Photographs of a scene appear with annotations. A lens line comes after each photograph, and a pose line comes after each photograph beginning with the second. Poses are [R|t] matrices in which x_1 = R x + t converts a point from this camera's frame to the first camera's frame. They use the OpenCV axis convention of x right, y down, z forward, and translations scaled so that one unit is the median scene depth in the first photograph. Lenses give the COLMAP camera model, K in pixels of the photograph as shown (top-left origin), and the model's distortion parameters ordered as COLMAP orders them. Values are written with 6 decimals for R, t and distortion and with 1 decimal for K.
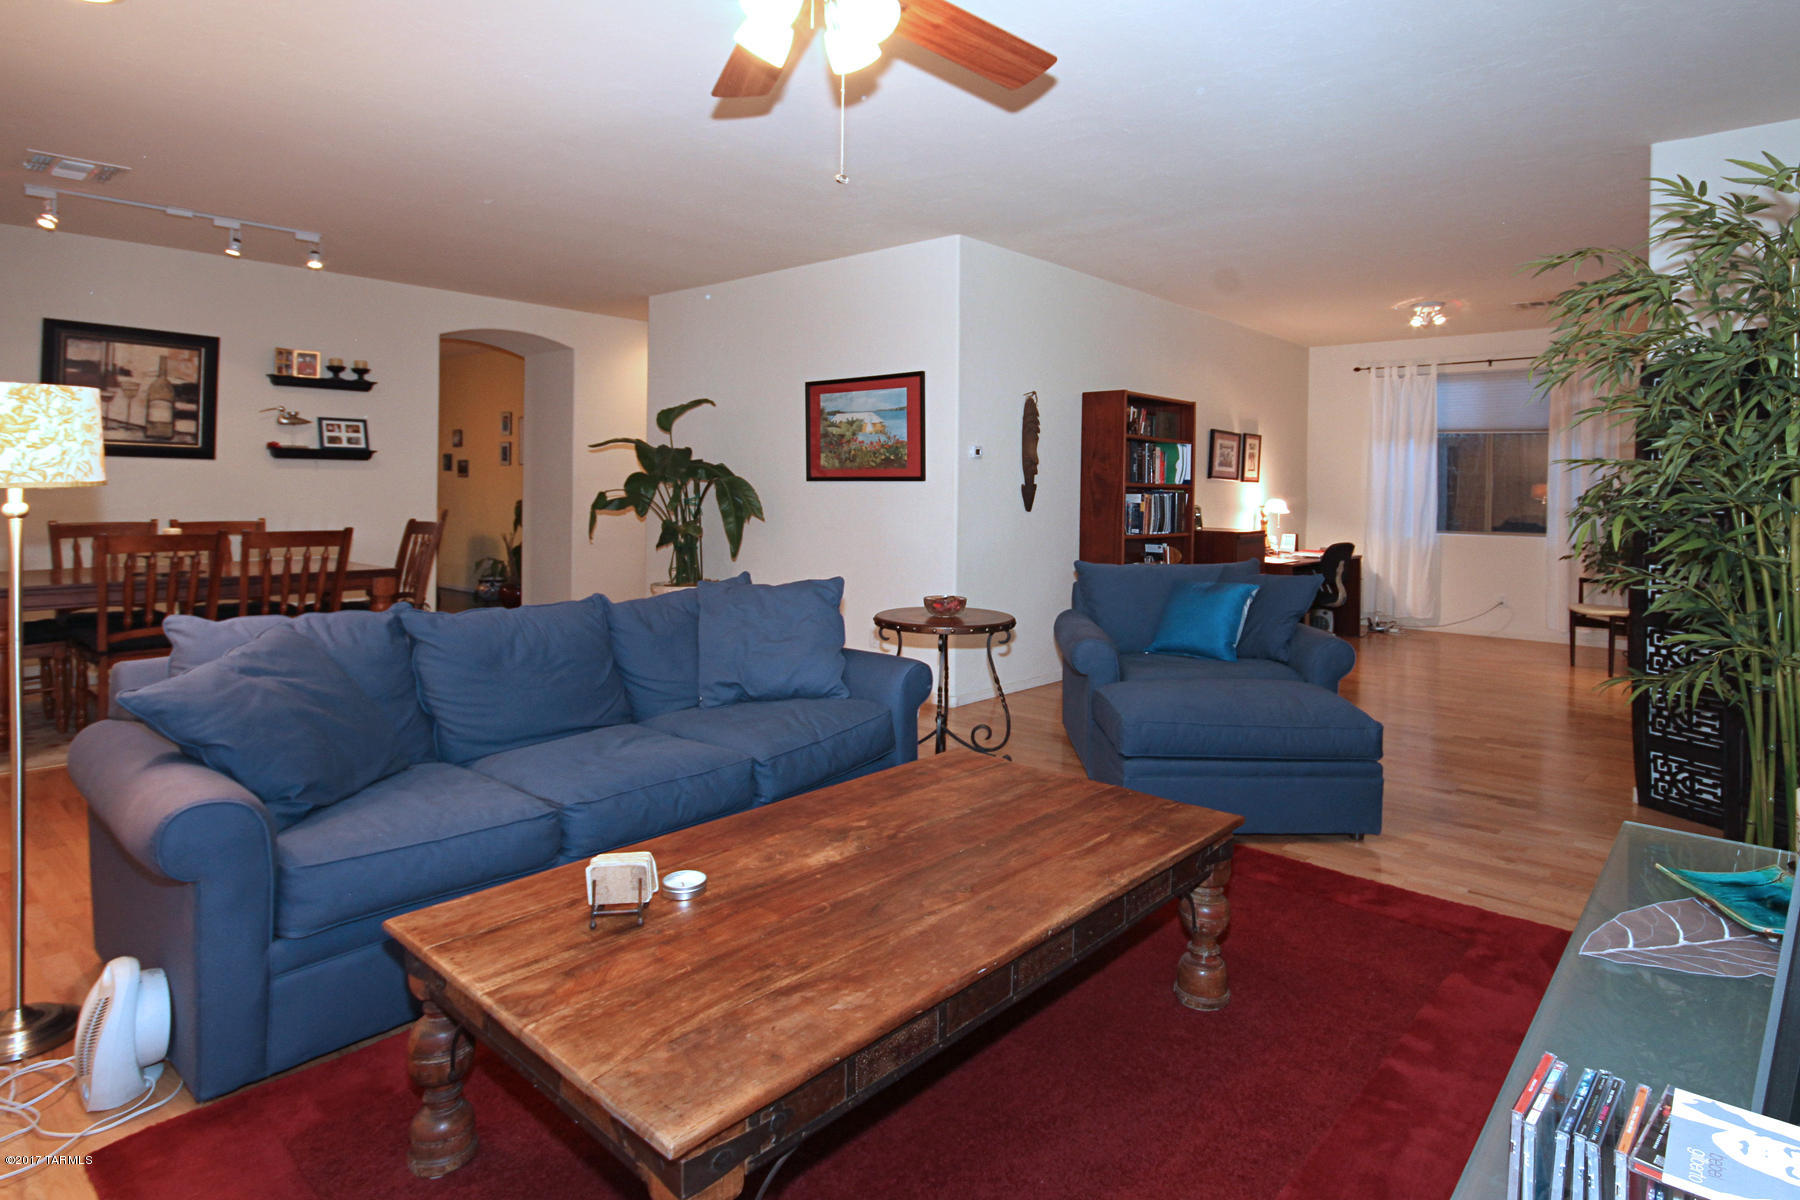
lens RADIAL K [[957.8, 0, 976.9], [0, 957.8, 505.9], [0, 0, 1]] dist [-0.004075, -0.003495]
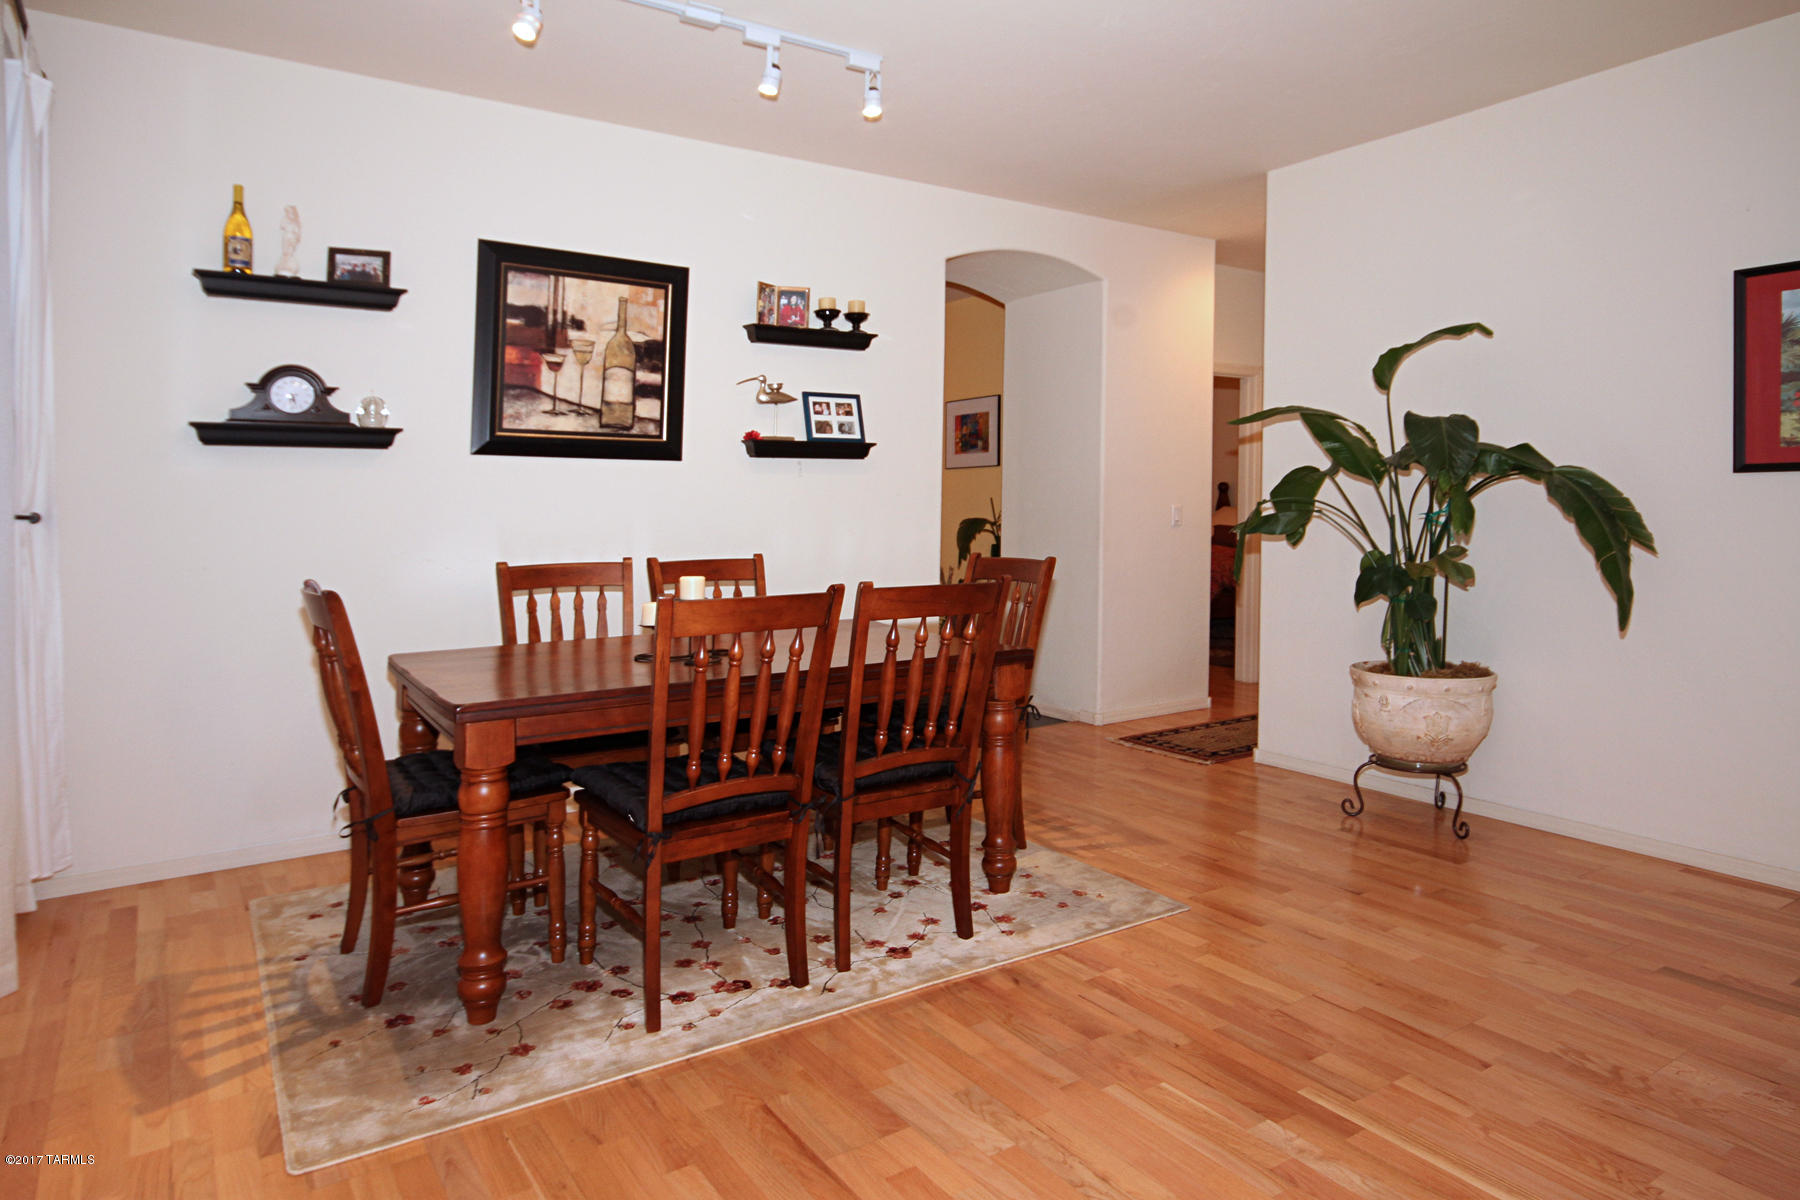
lens RADIAL K [[1100.4, 0, 872.4], [0, 1100.4, 497.9], [0, 0, 1]] dist [0.008631, 0.000078]
pose [[0.948022, -0.018093, -0.317691, -0.438621], [0.011544, 0.999681, -0.022483, -0.005666], [0.317996, 0.017647, 0.947928, 0.340214]]
